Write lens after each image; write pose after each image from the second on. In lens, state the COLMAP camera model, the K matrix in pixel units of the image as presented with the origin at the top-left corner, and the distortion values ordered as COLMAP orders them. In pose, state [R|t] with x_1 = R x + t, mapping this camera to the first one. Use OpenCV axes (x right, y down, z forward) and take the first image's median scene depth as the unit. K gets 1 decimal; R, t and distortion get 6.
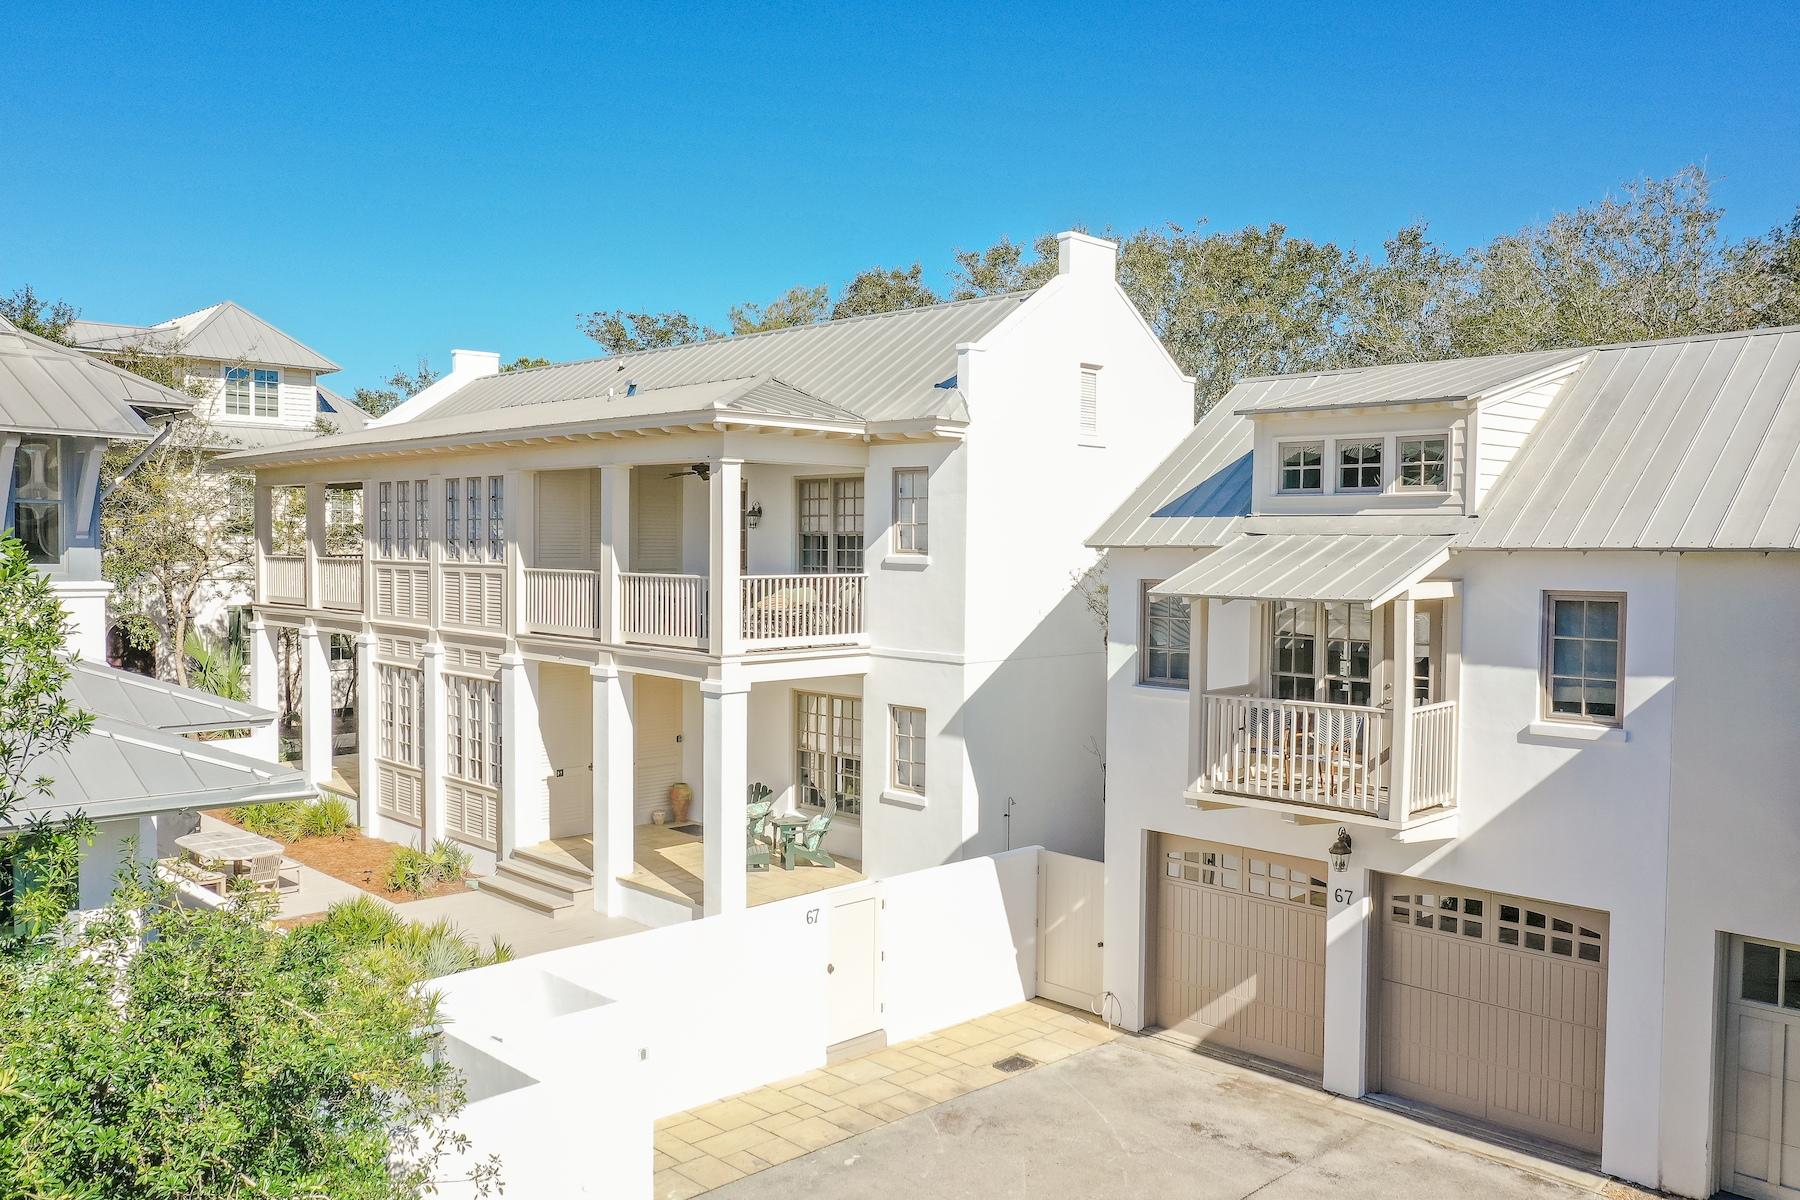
lens RADIAL K [[1424.3, 0, 897.1], [0, 1424.3, 610.7], [0, 0, 1]] dist [-0.007992, 0.015015]
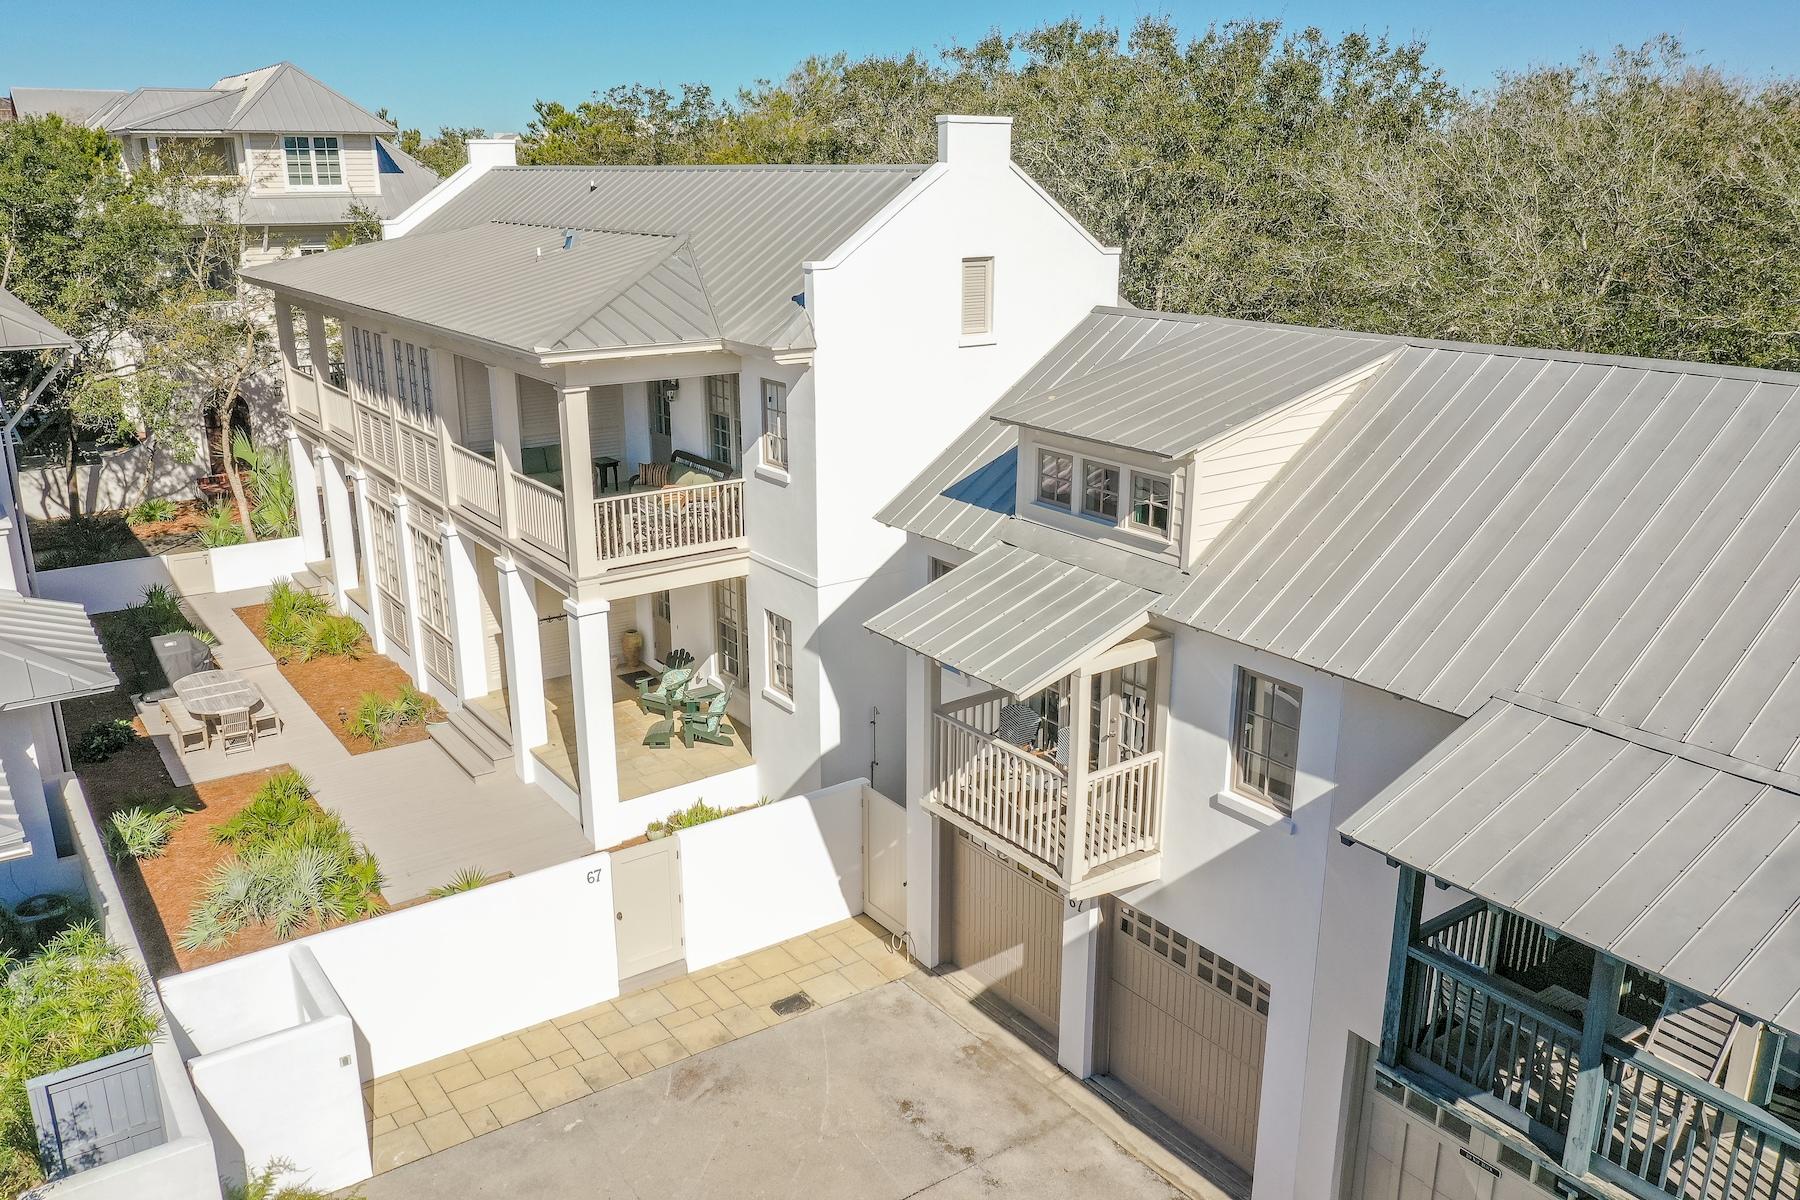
lens RADIAL K [[1424.3, 0, 896.0], [0, 1424.3, 612.3], [0, 0, 1]] dist [-0.007992, 0.015015]
pose [[0.986628, 0.039710, -0.158080, 0.288499], [0.001655, 0.967377, 0.253335, -0.221323], [0.162983, -0.250209, 0.954375, 0.047394]]
